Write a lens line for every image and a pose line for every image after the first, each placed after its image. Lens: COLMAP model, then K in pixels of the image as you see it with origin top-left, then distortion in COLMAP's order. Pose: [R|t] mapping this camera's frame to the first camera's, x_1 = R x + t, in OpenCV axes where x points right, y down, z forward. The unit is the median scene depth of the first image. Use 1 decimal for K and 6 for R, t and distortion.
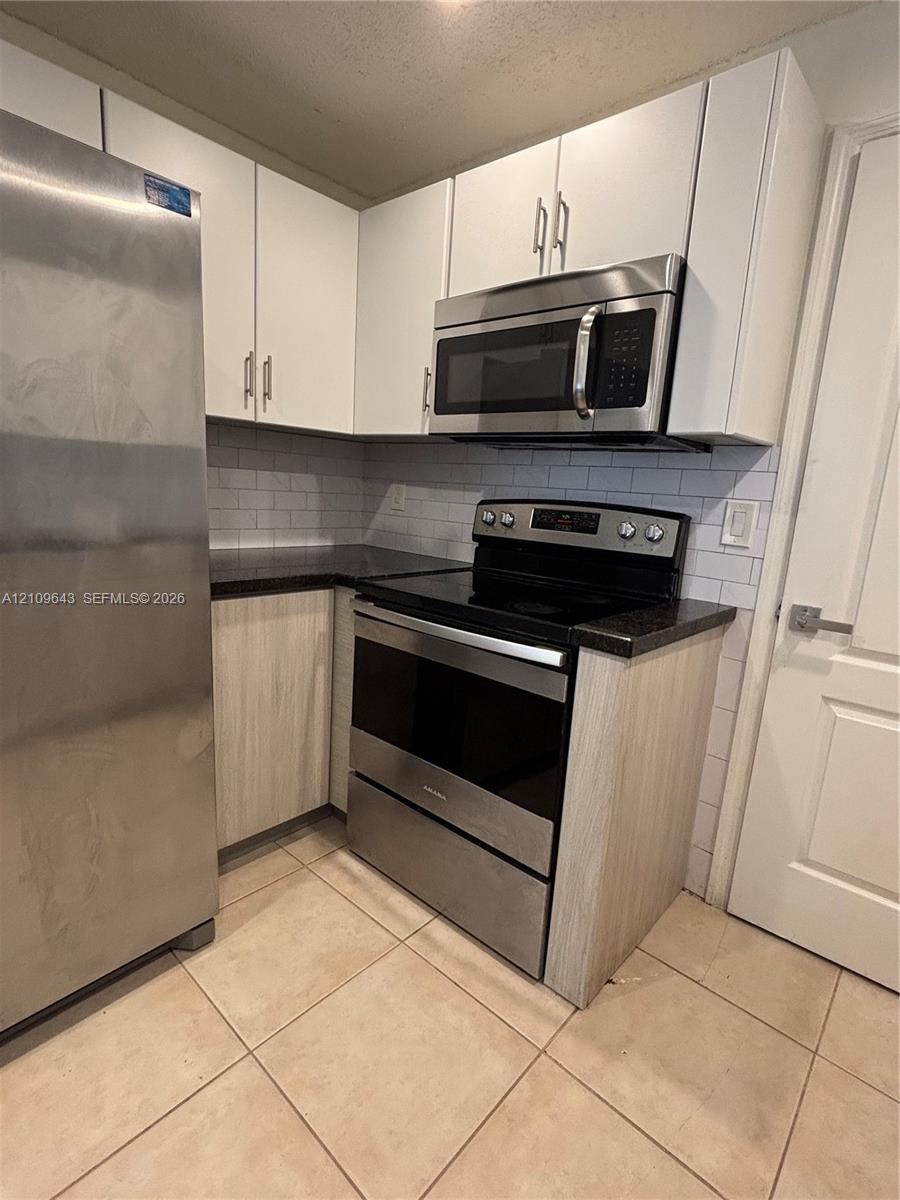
lens RADIAL K [[586.0, 0, 455.8], [0, 586.0, 601.0], [0, 0, 1]] dist [-0.002741, 0.001182]
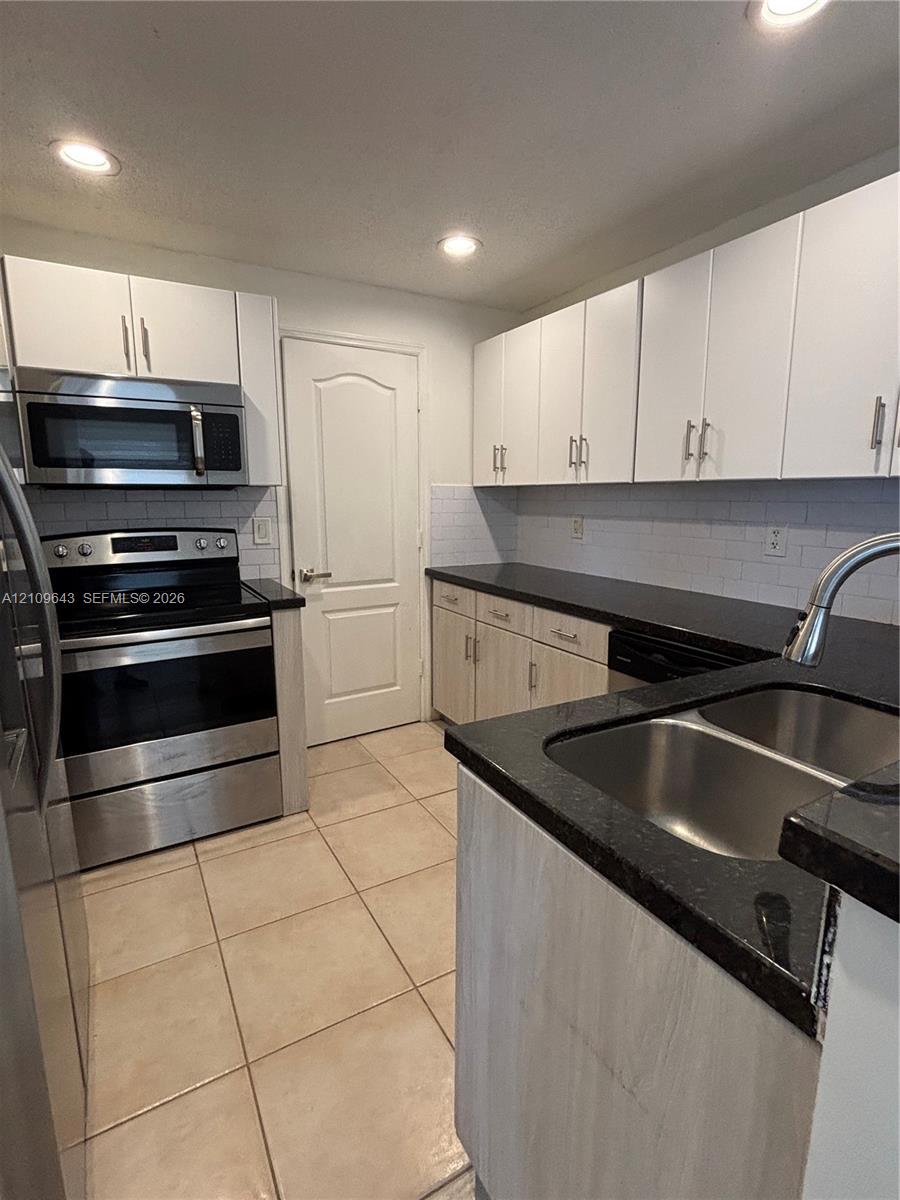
lens RADIAL K [[586.0, 0, 441.6], [0, 586.0, 604.6], [0, 0, 1]] dist [-0.002741, 0.001182]
pose [[0.322156, -0.229319, 0.918492, -0.883223], [0.211443, 0.963138, 0.166304, -0.086720], [-0.922772, 0.140633, 0.358769, -0.076823]]
